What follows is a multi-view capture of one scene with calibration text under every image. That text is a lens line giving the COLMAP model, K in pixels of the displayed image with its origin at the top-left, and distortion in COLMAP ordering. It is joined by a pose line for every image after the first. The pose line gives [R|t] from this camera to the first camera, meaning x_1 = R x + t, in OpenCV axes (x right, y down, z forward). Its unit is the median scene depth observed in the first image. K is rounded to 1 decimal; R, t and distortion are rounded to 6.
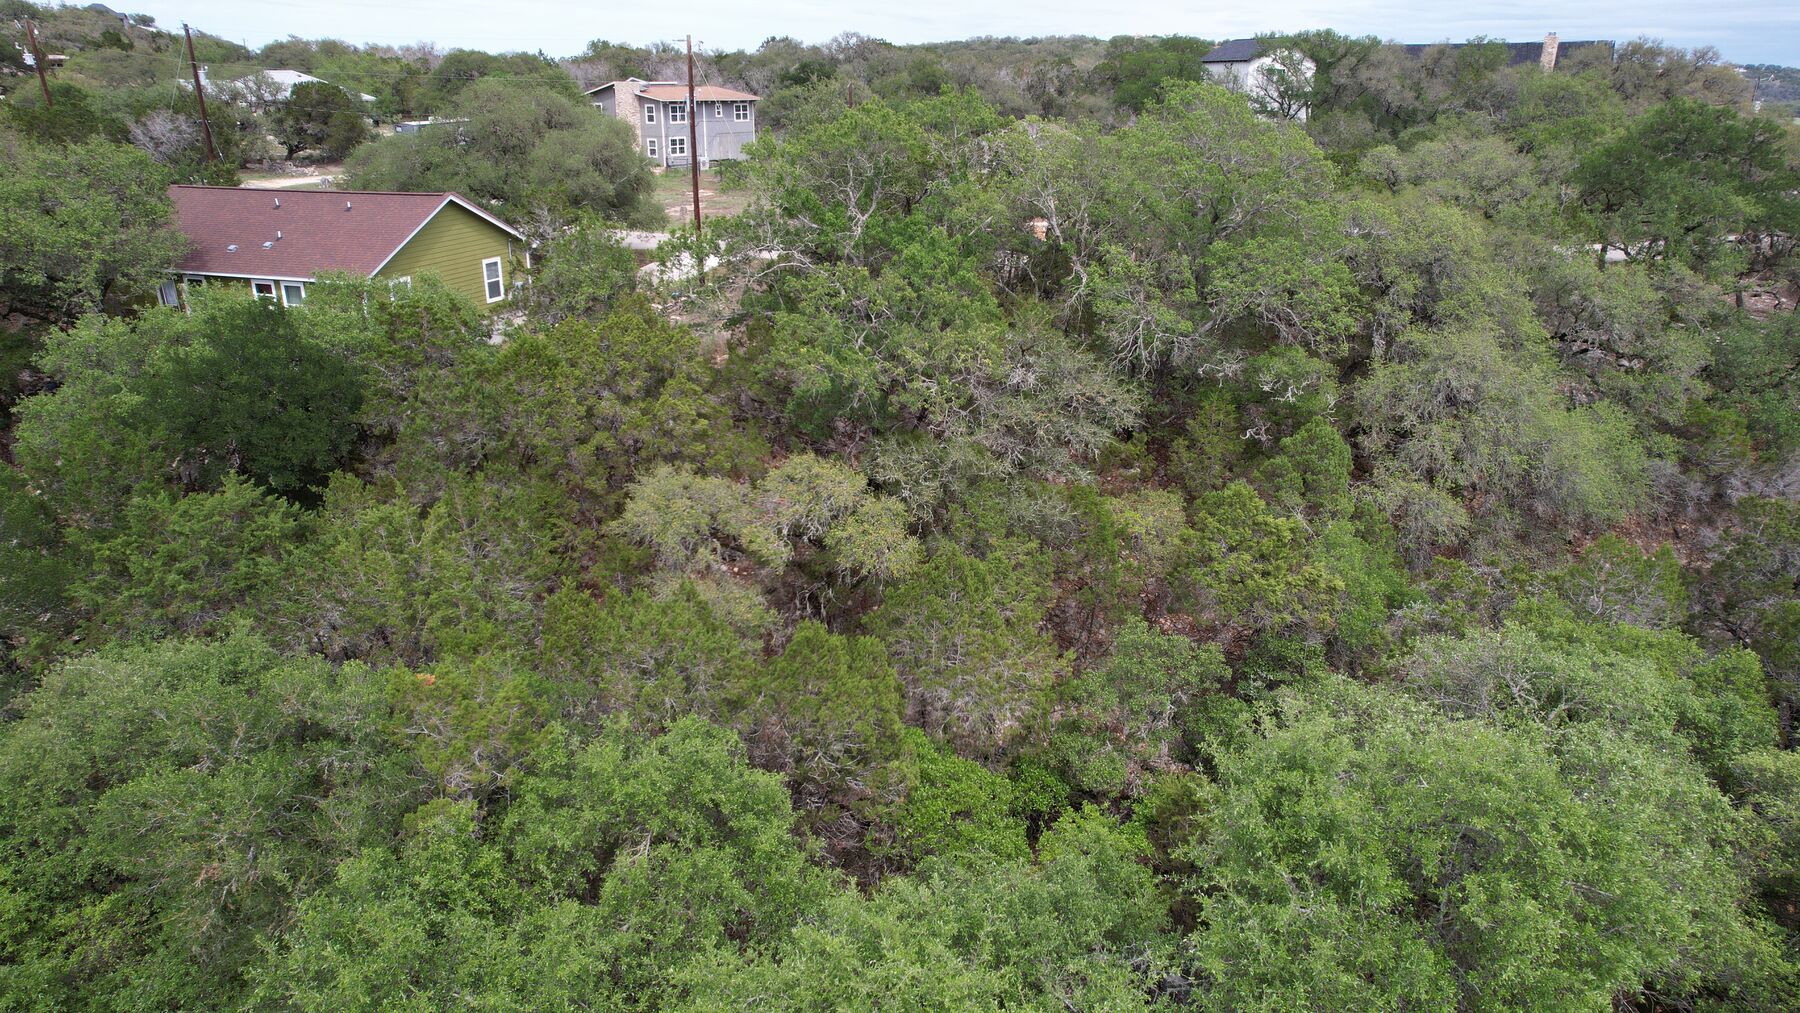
lens RADIAL K [[1165.3, 0, 897.4], [0, 1165.3, 511.3], [0, 0, 1]] dist [-0.080759, 0.071893]
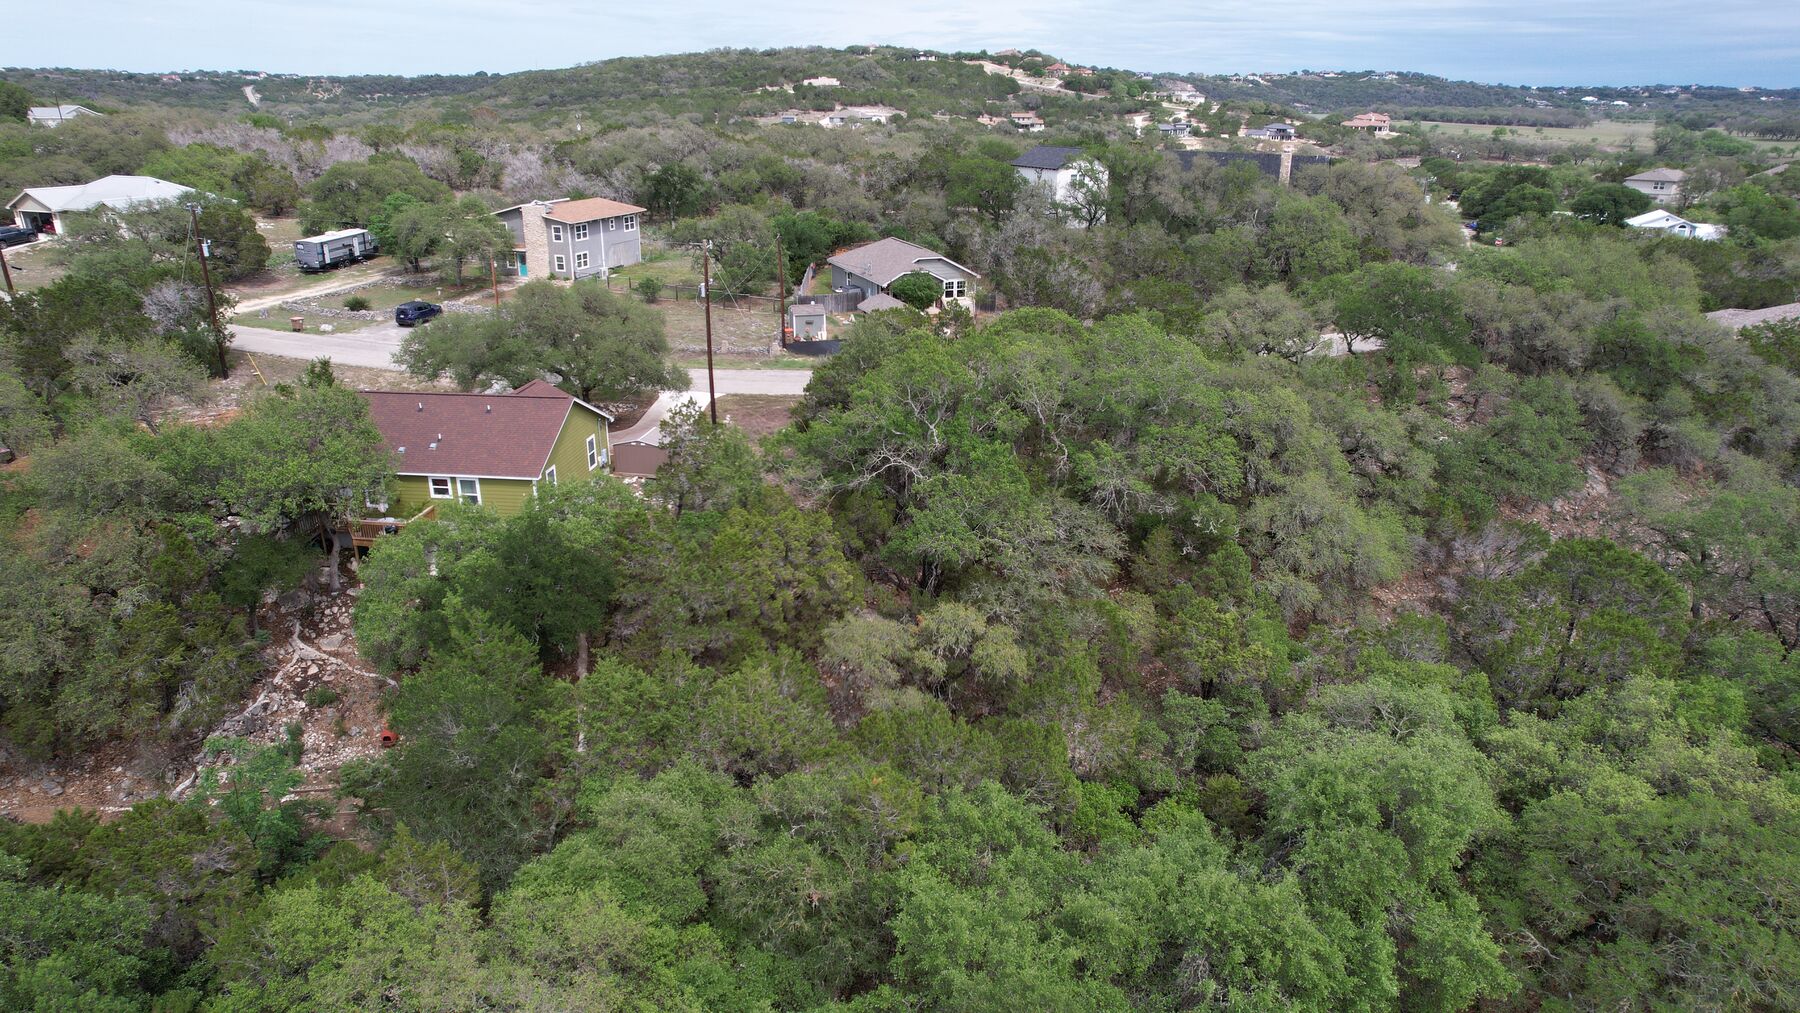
lens RADIAL K [[1165.3, 0, 898.7], [0, 1165.3, 507.0], [0, 0, 1]] dist [-0.080759, 0.071893]
pose [[0.975963, -0.078169, 0.203435, -0.398290], [0.078915, 0.996871, 0.004456, -0.166770], [-0.203146, 0.011705, 0.979078, -0.472302]]
